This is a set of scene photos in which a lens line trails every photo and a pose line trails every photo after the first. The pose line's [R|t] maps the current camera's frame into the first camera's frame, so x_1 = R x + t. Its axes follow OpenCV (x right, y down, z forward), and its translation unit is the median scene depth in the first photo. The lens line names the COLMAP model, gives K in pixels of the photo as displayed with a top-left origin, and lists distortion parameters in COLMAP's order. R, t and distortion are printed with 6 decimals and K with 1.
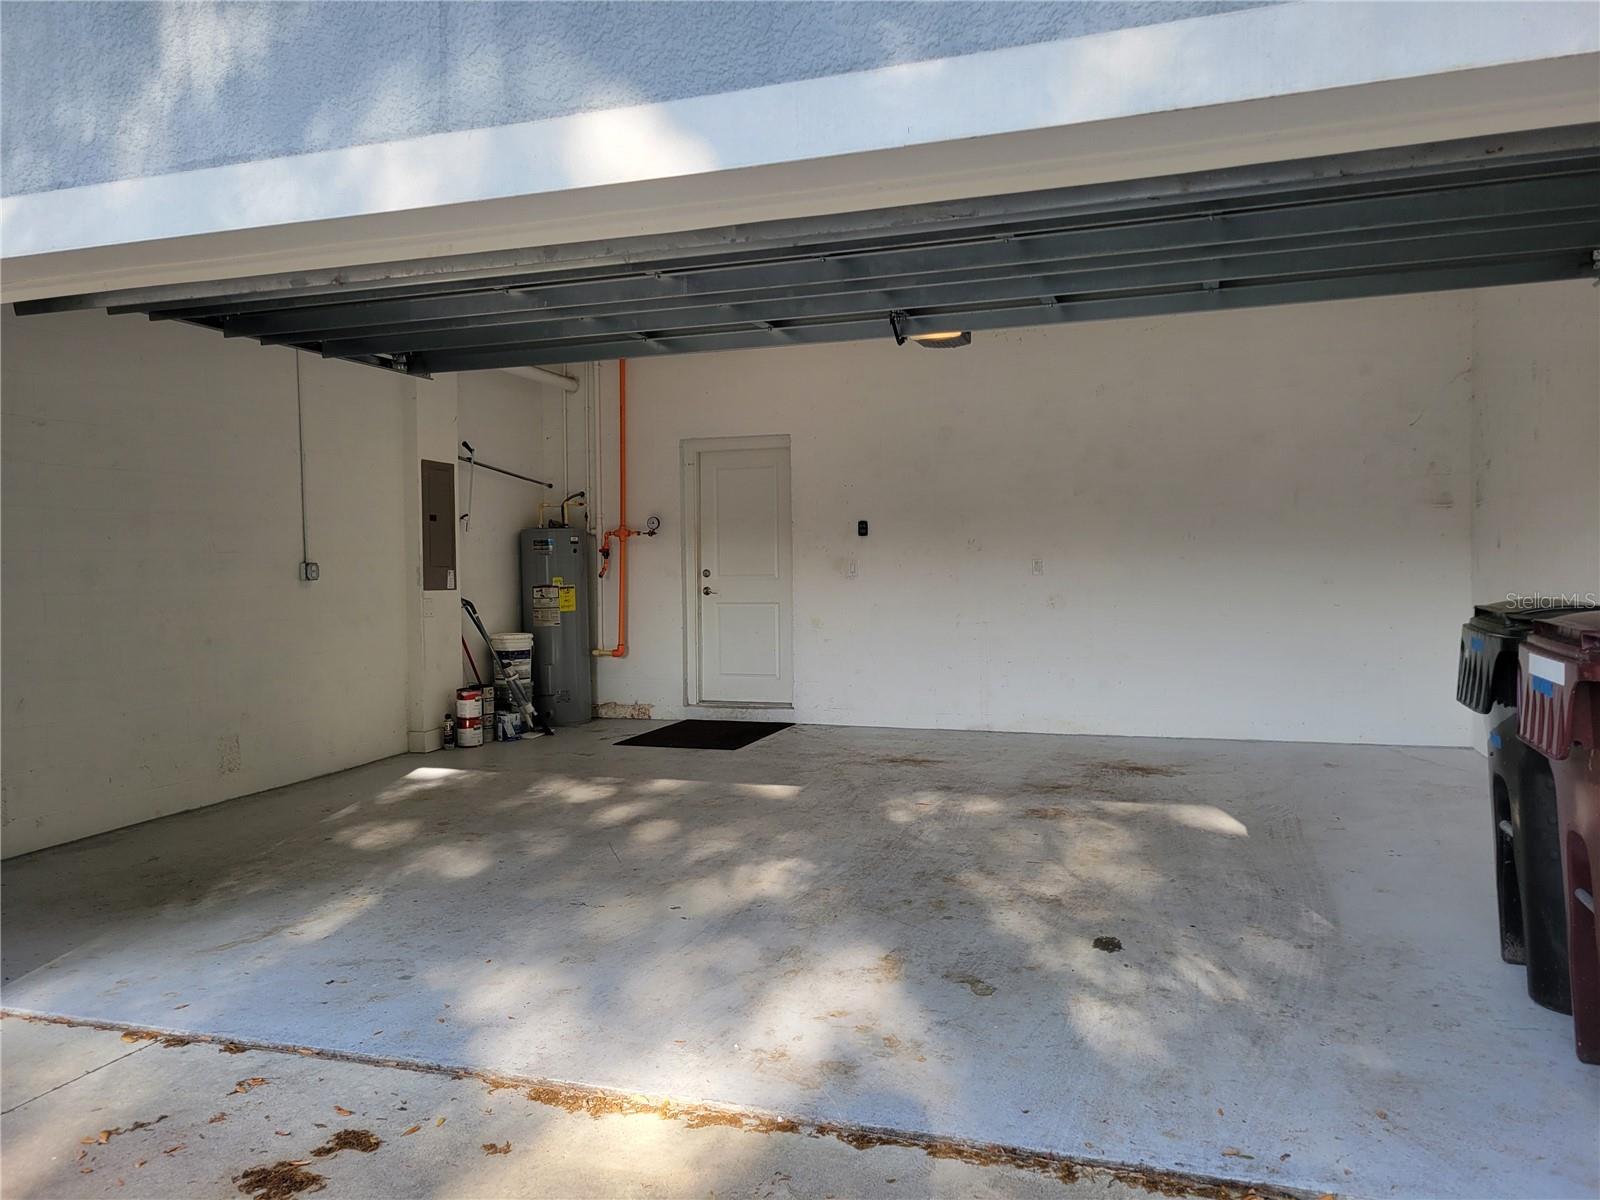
lens RADIAL K [[1201.0, 0, 798.8], [0, 1201.0, 596.1], [0, 0, 1]] dist [0.047009, -0.021836]
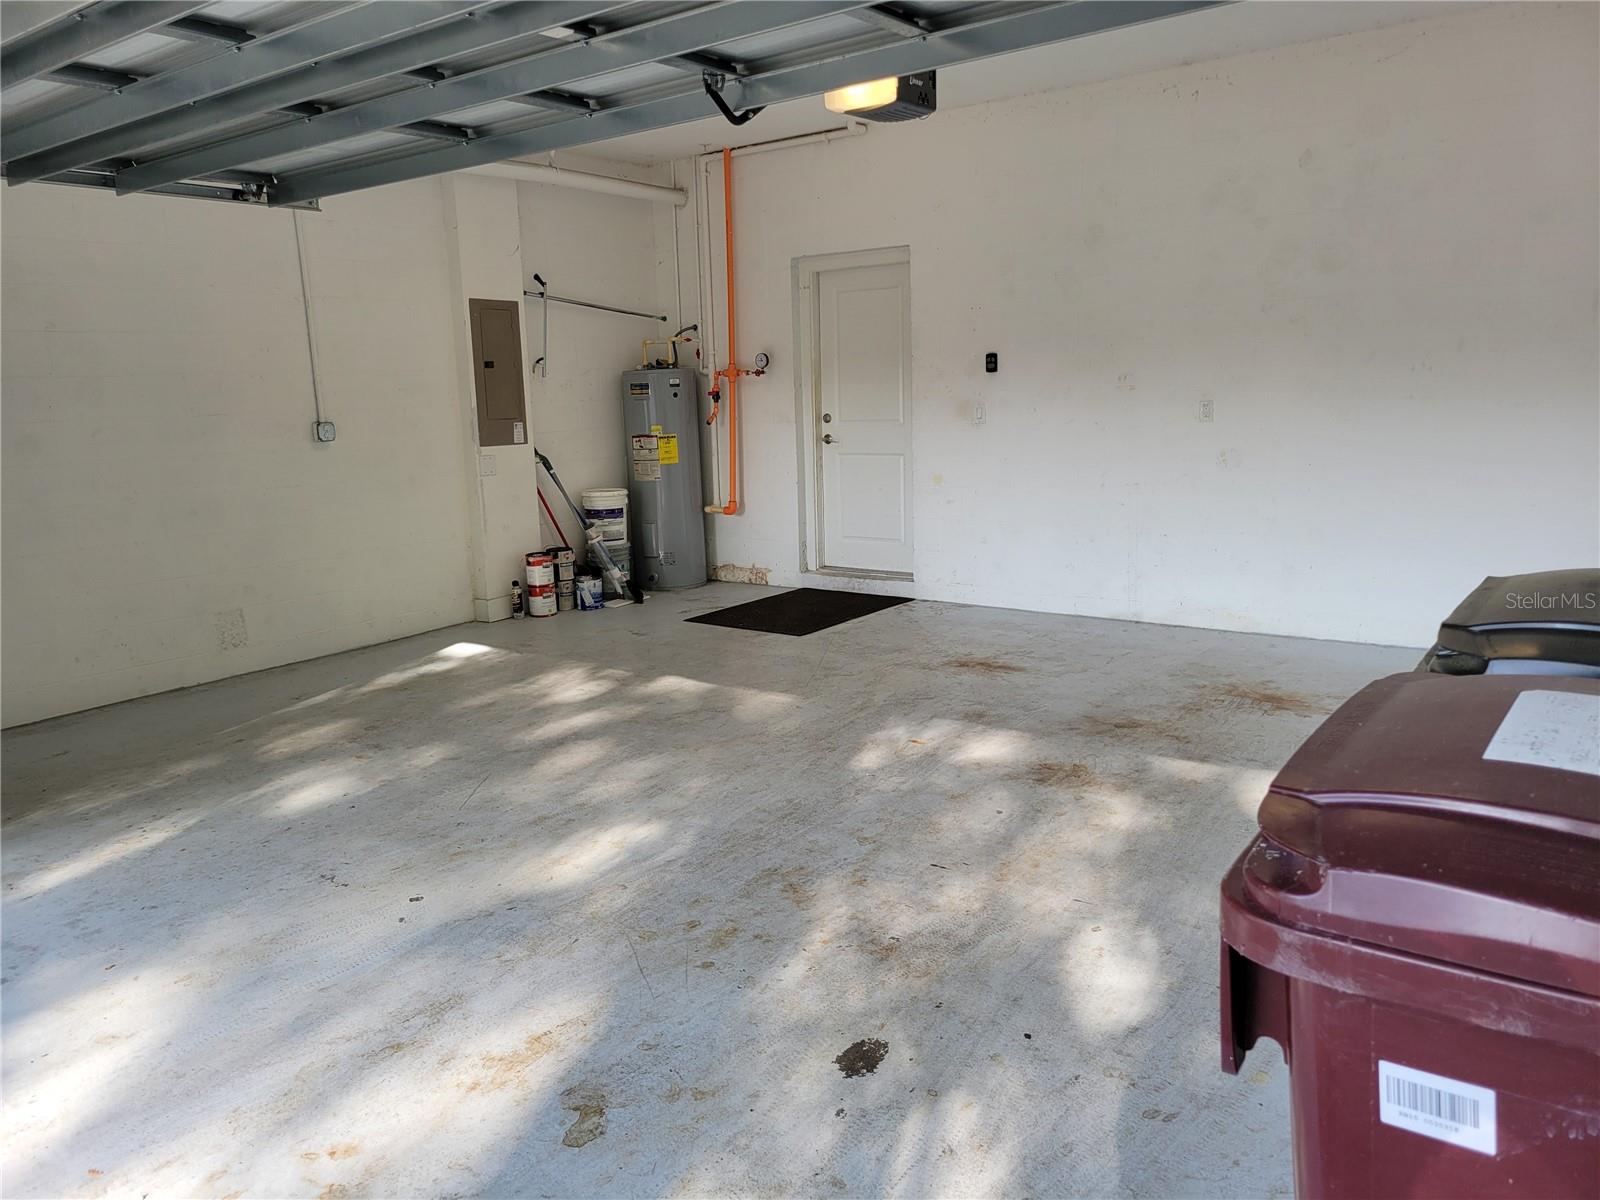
lens RADIAL K [[1201.0, 0, 799.4], [0, 1201.0, 606.7], [0, 0, 1]] dist [0.047009, -0.021836]
pose [[0.950250, 0.040333, -0.308867, 0.197010], [0.011126, 0.986554, 0.163058, -0.030006], [0.311290, -0.158382, 0.937024, 0.192920]]
